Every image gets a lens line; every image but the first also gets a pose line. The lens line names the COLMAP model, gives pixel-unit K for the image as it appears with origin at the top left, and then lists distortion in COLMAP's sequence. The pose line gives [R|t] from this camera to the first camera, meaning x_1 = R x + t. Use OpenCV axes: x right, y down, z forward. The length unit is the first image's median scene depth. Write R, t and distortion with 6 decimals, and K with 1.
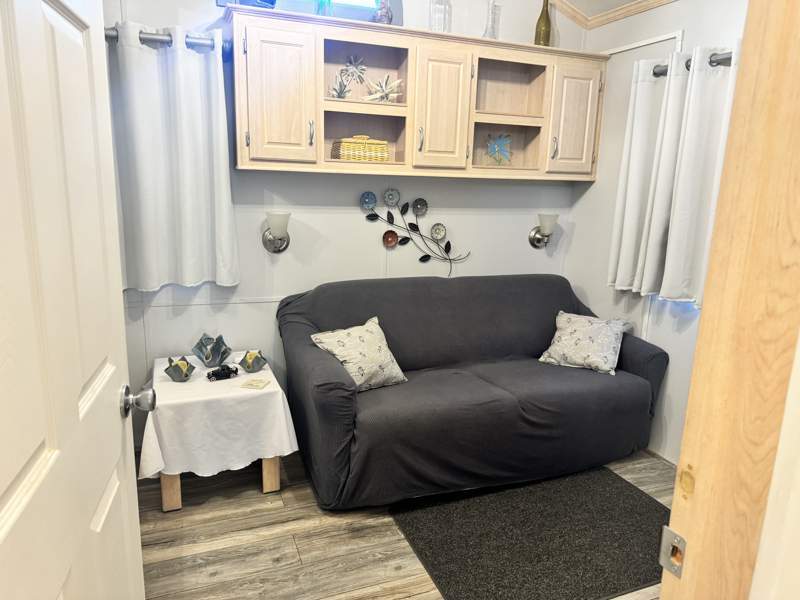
lens RADIAL K [[546.6, 0, 400.0], [0, 546.6, 300.0], [0, 0, 1]] dist [0.064199, -0.084900]
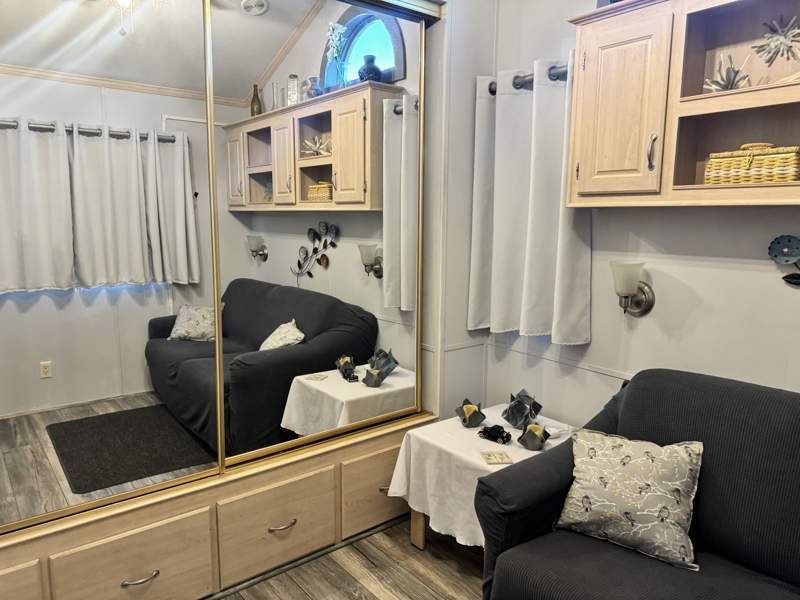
lens RADIAL K [[561.5, 0, 400.0], [0, 561.5, 300.0], [0, 0, 1]] dist [0.067564, -0.103656]
pose [[0.298124, 0.108868, -0.948298, 0.446312], [-0.196576, 0.979181, 0.050614, -0.091664], [0.934066, 0.171323, 0.313318, 0.502569]]
